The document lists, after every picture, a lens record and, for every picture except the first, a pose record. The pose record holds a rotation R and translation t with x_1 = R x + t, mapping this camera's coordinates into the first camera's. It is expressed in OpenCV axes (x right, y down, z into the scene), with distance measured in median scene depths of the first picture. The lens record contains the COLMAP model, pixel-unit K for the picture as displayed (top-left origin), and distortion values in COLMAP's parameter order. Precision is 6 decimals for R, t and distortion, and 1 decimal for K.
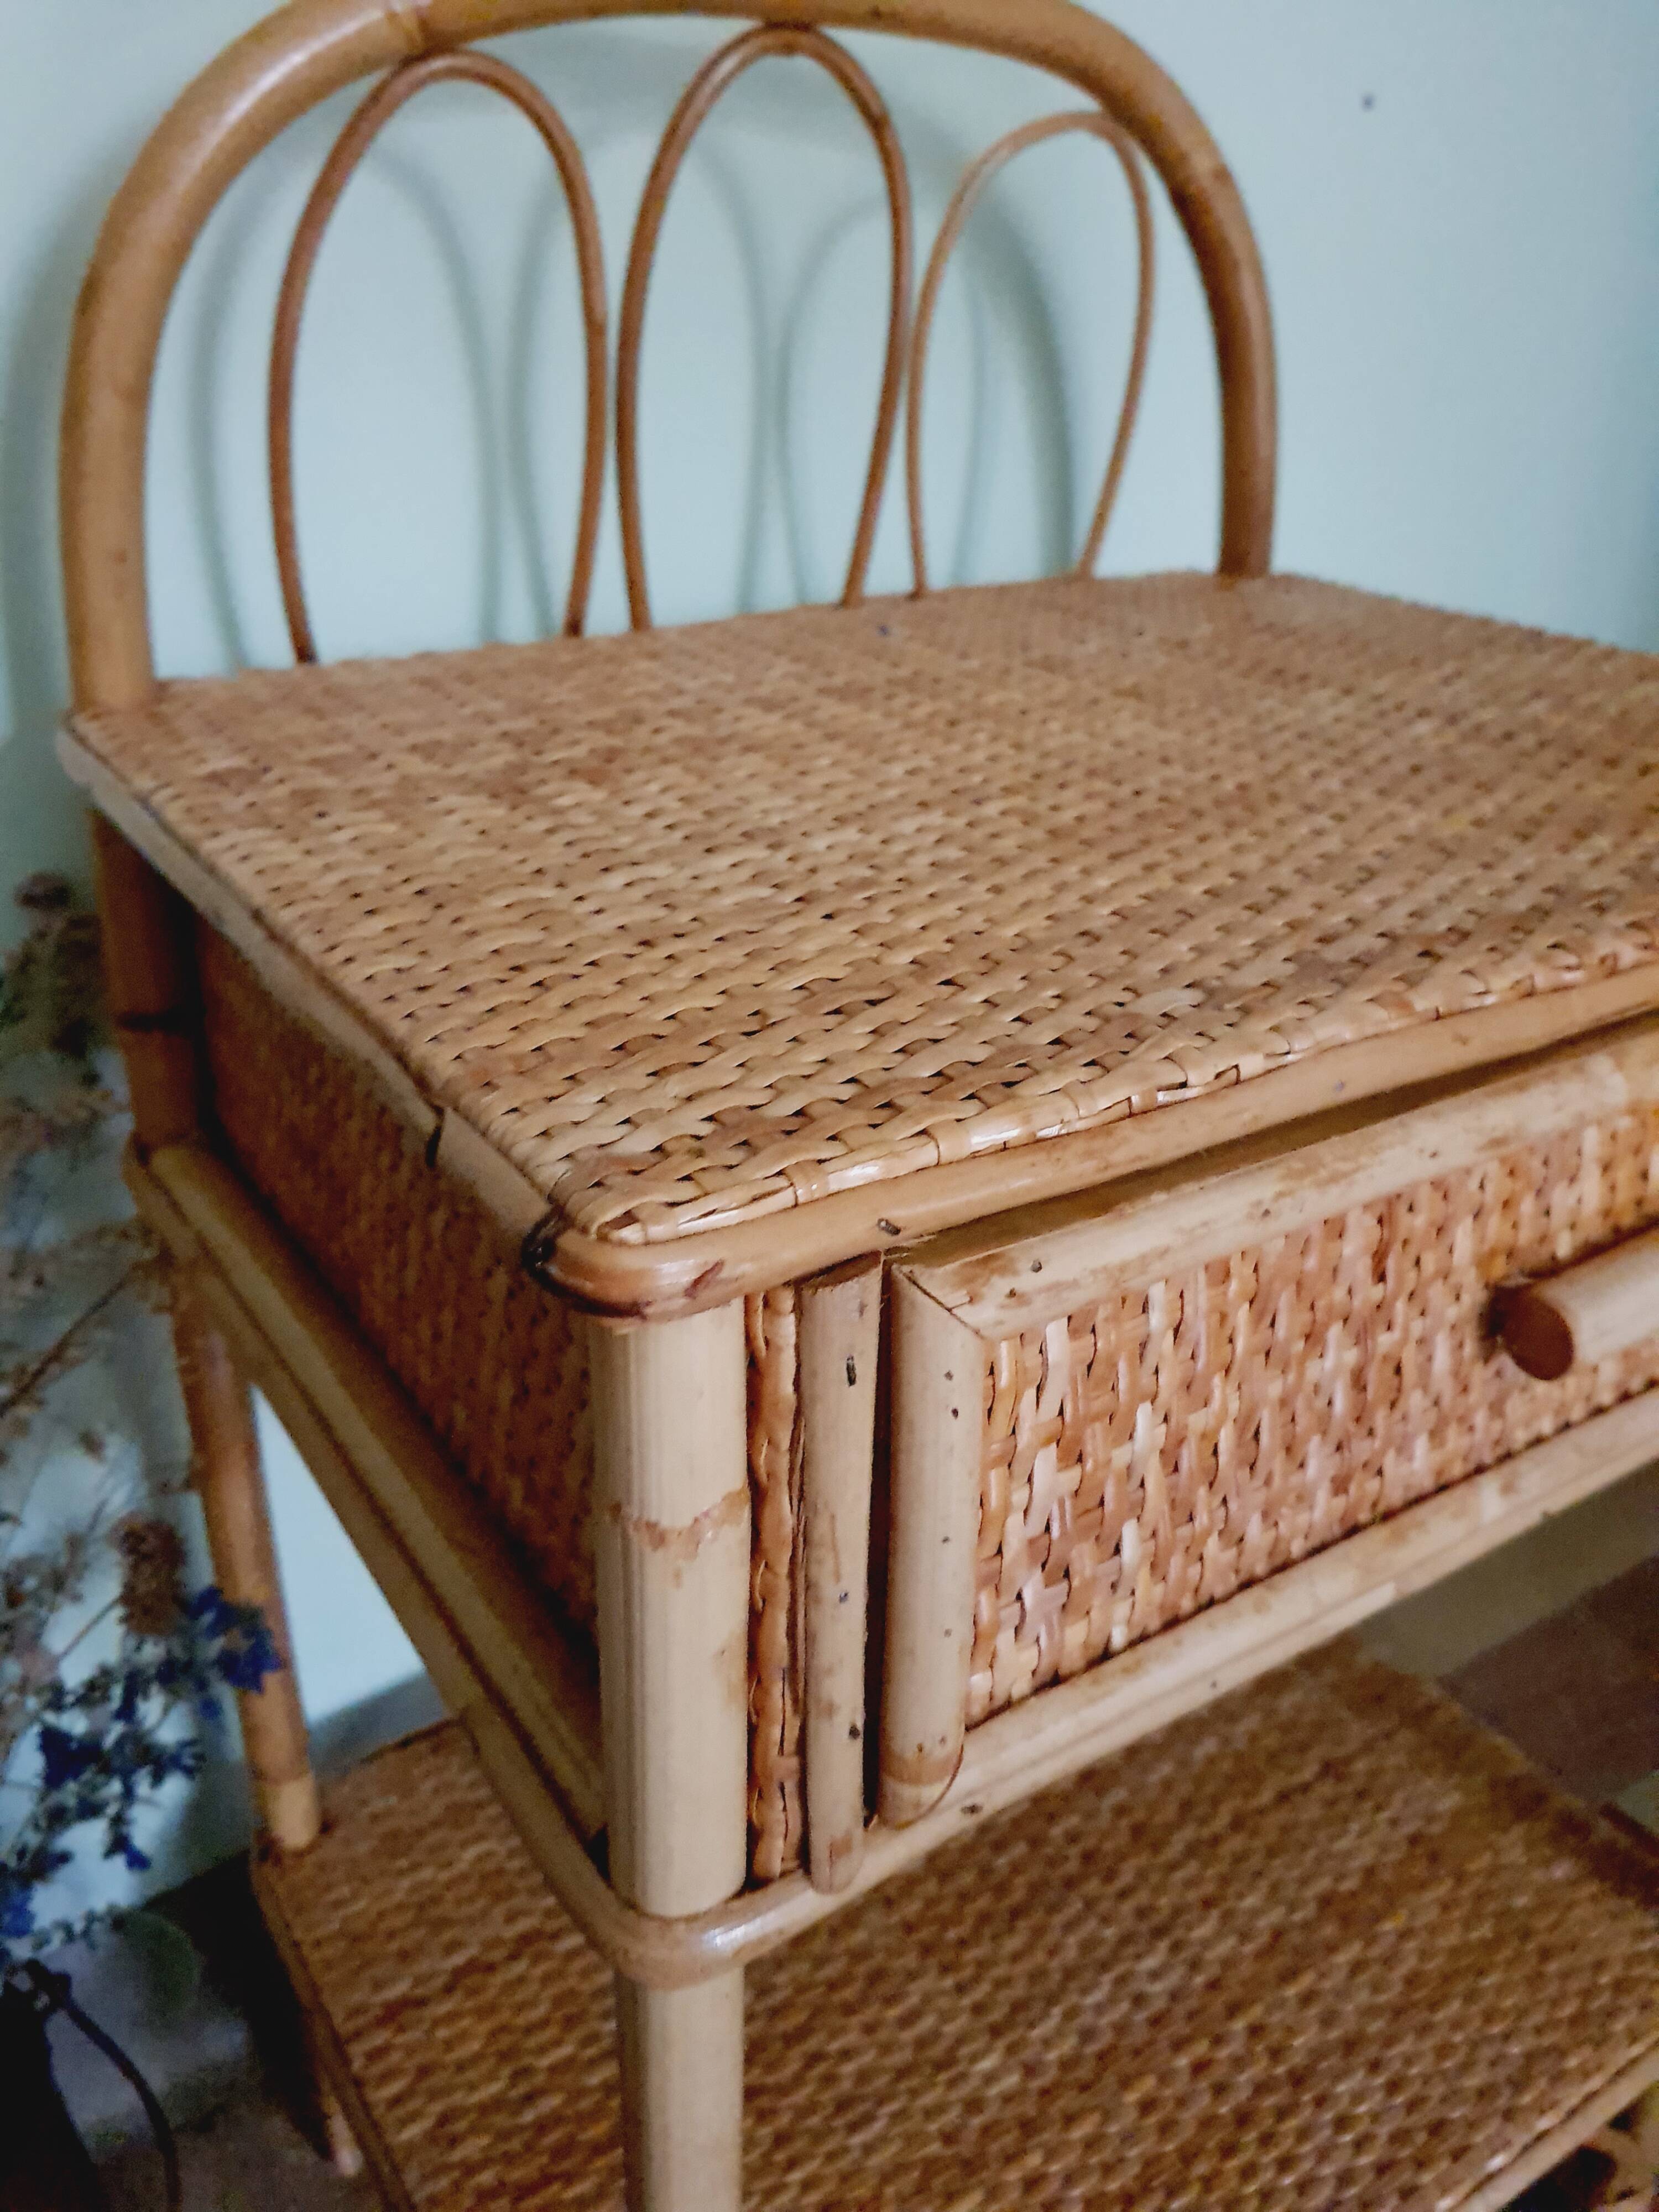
lens RADIAL K [[1764.8, 0, 829.3], [0, 1764.8, 1105.9], [0, 0, 1]] dist [0.050613, -0.112235]
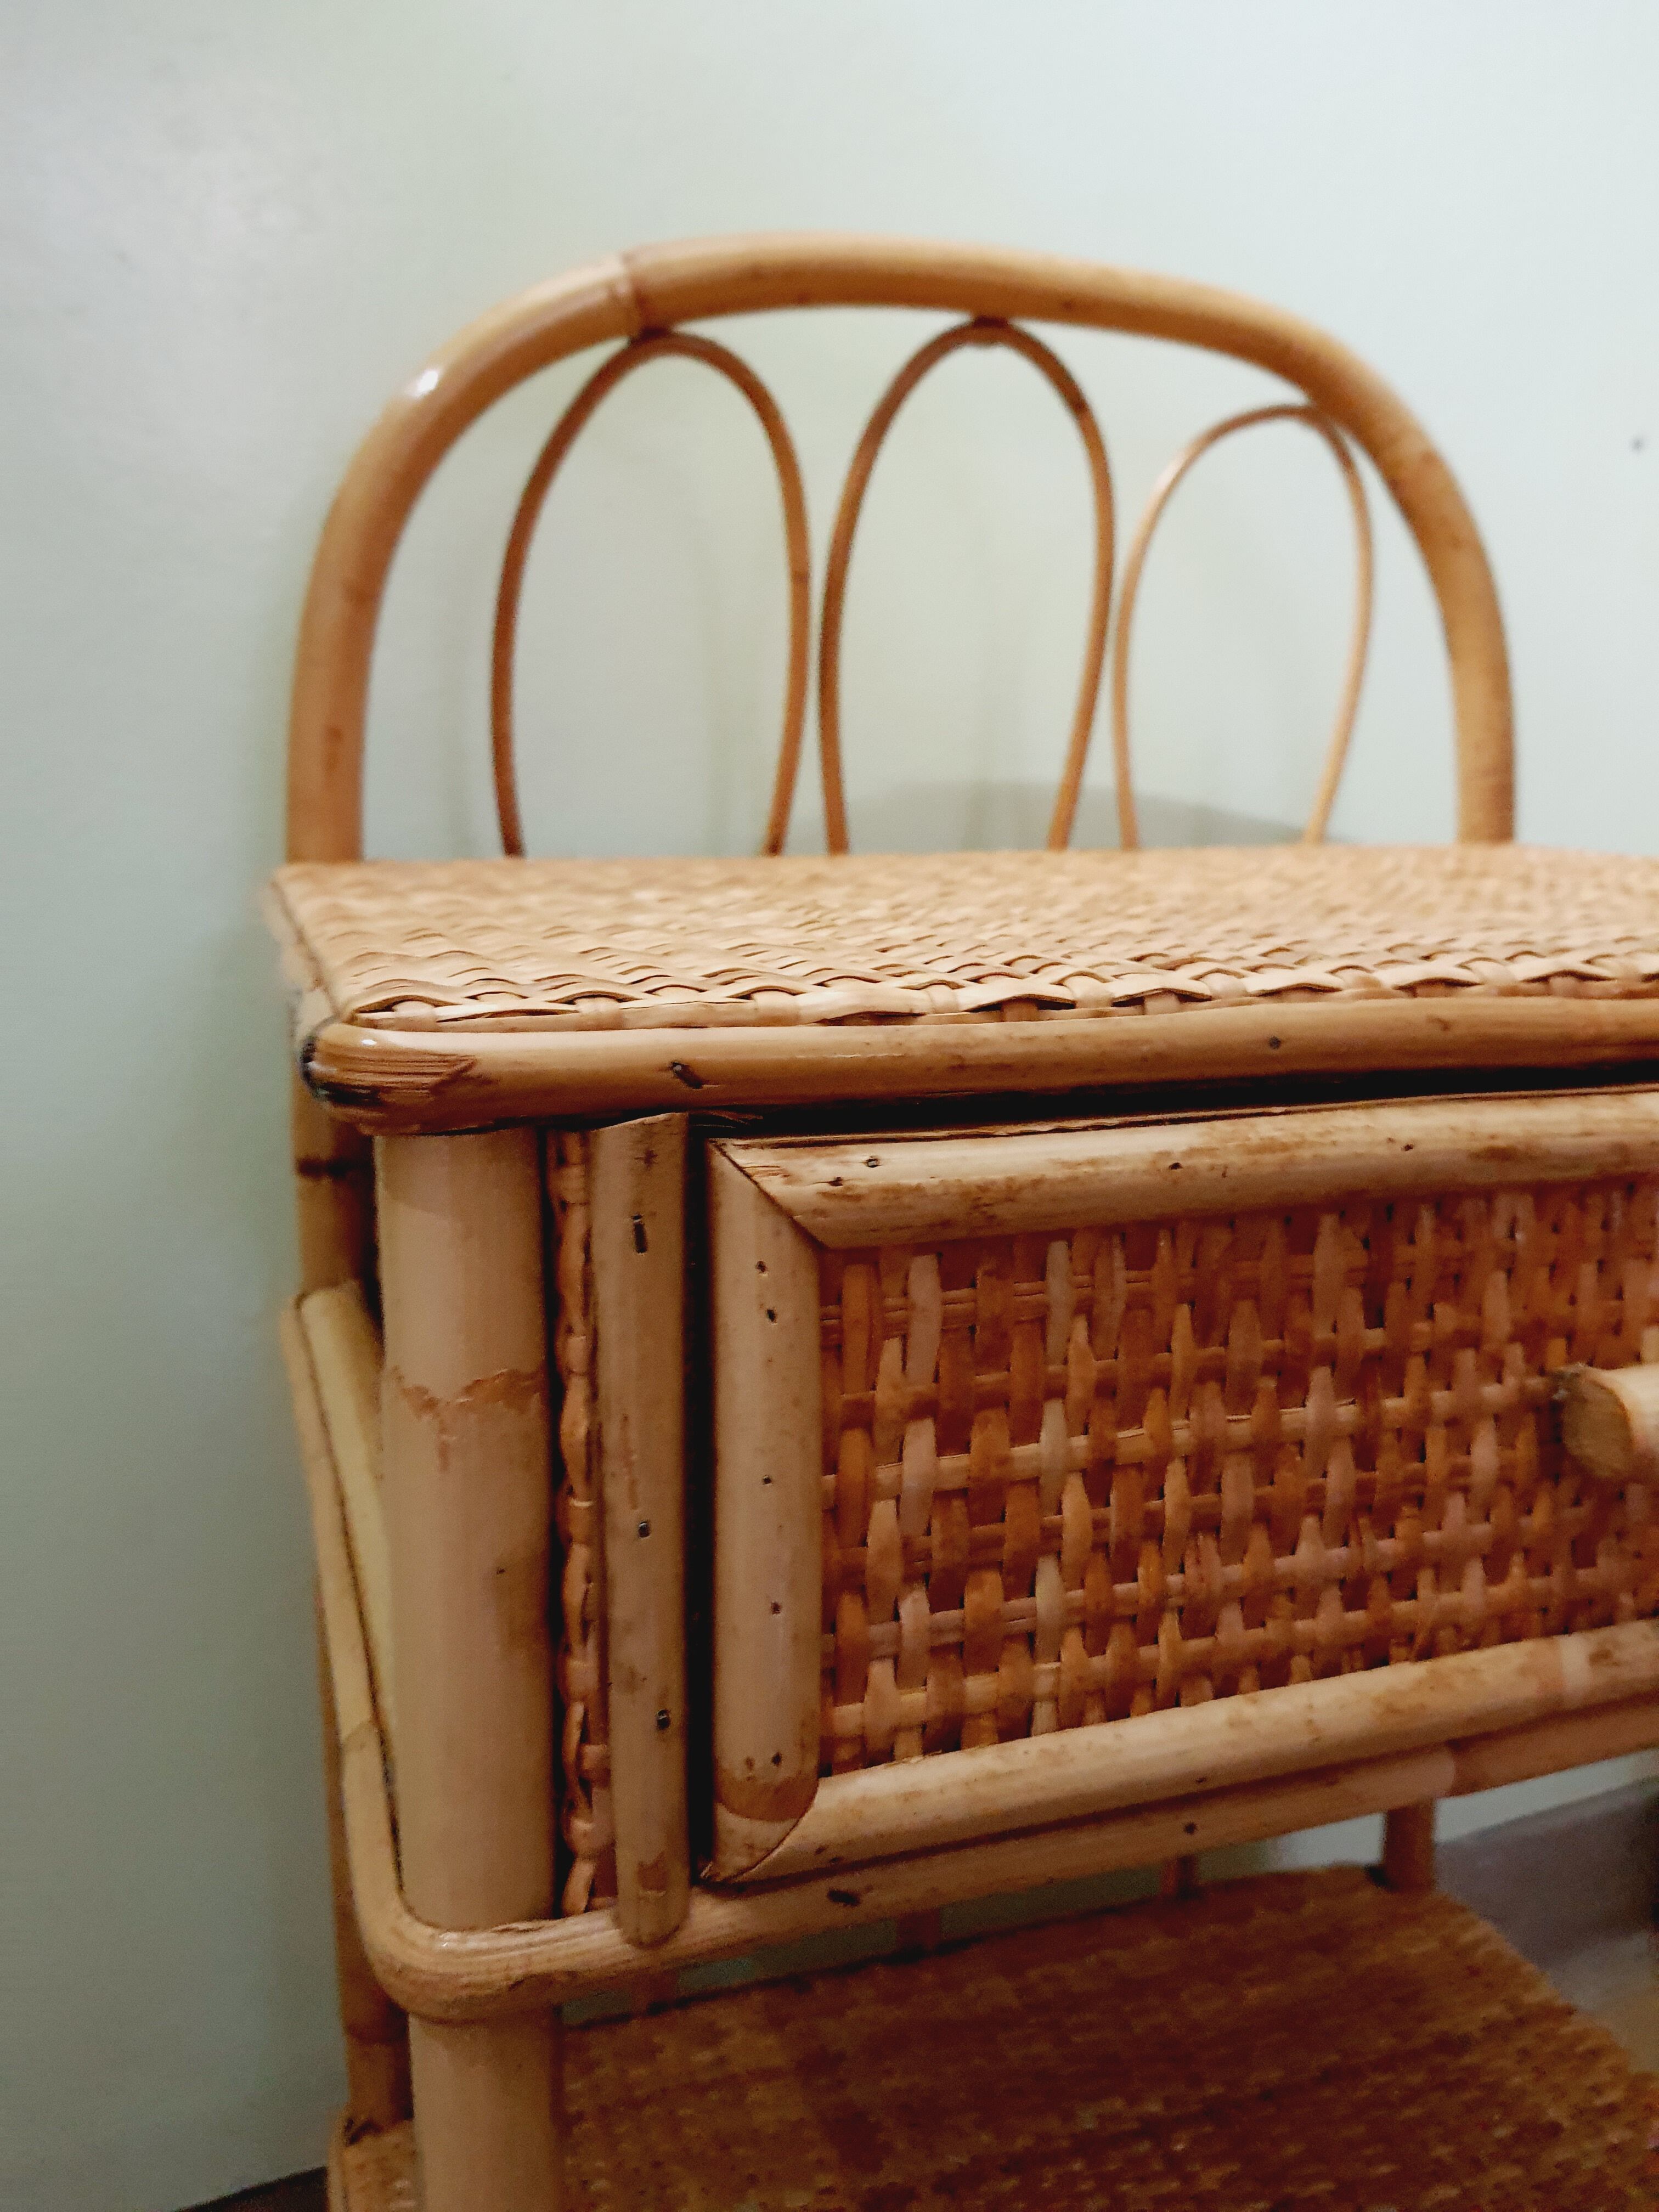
lens RADIAL K [[1739.6, 0, 845.9], [0, 1739.6, 1111.2], [0, 0, 1]] dist [0.079212, -0.136880]
pose [[0.971655, 0.035871, -0.233664, 0.187284], [-0.095782, 0.963394, -0.250396, 0.174714], [0.216129, 0.265680, 0.939523, 0.082768]]
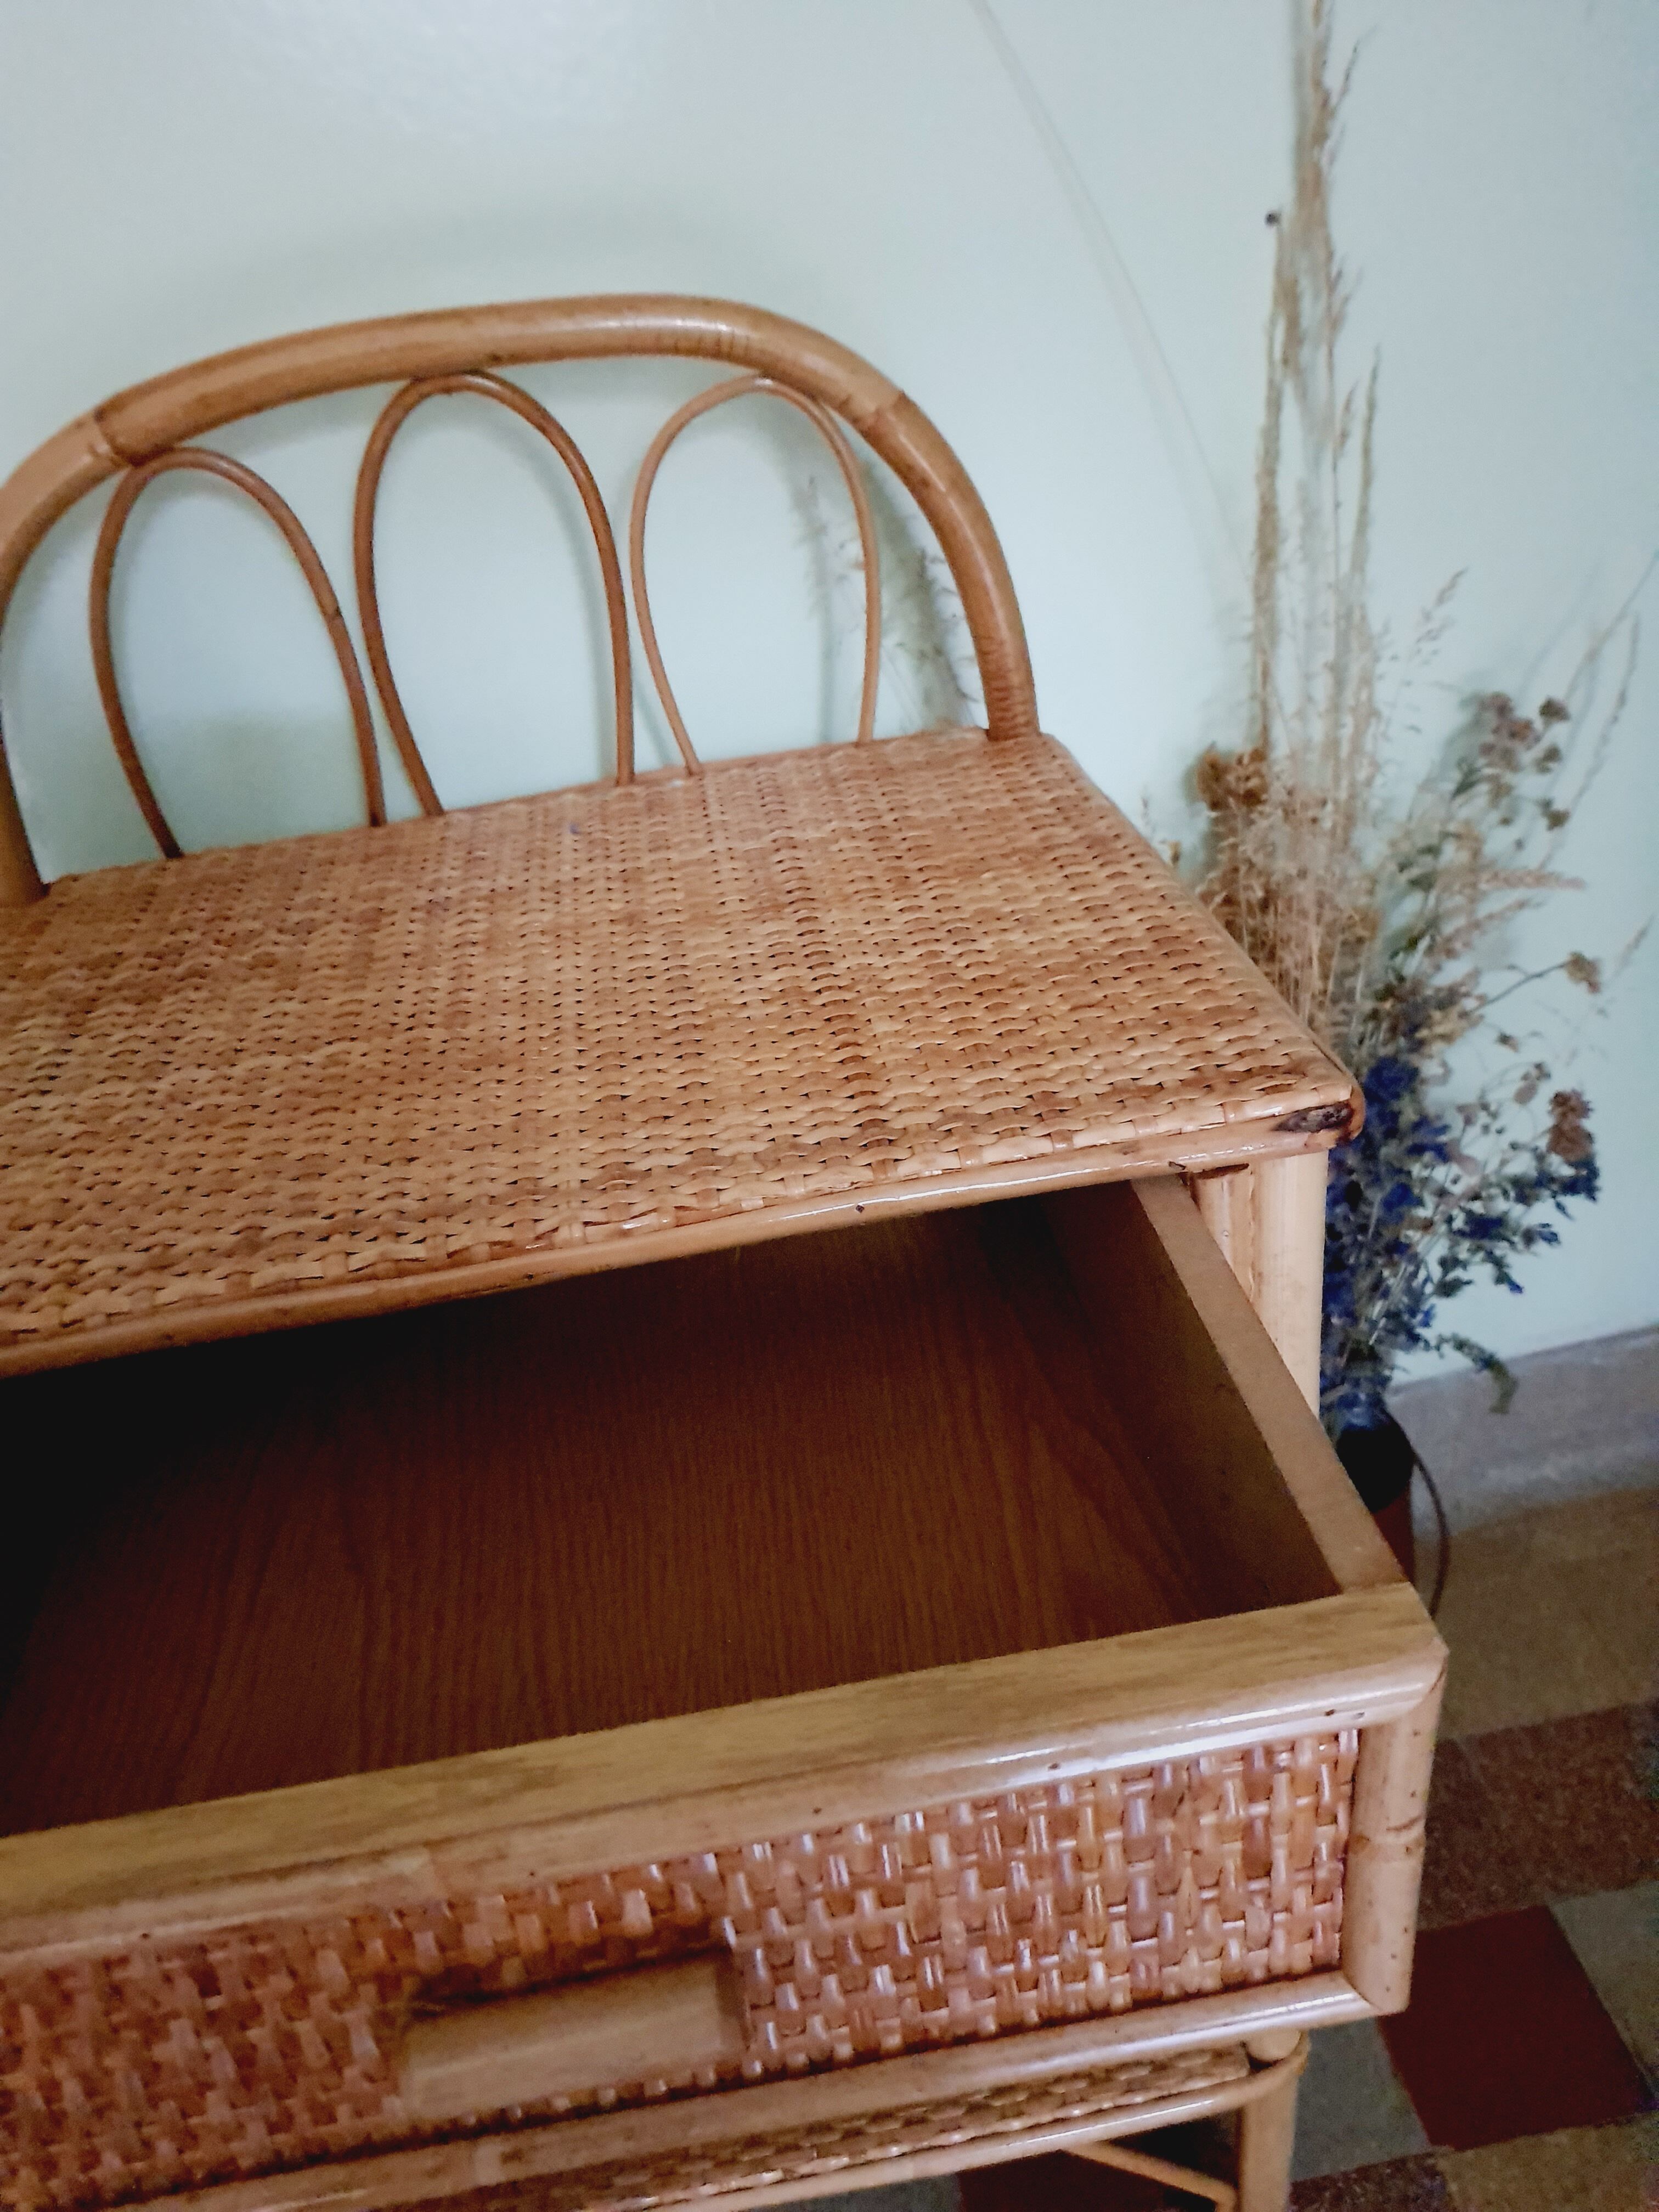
lens RADIAL K [[1739.6, 0, 837.5], [0, 1739.6, 1099.2], [0, 0, 1]] dist [0.079212, -0.136880]
pose [[0.897822, 0.101292, -0.428552, 0.942472], [-0.063266, 0.992760, 0.102105, -0.265888], [0.435791, -0.064559, 0.897729, -0.064731]]
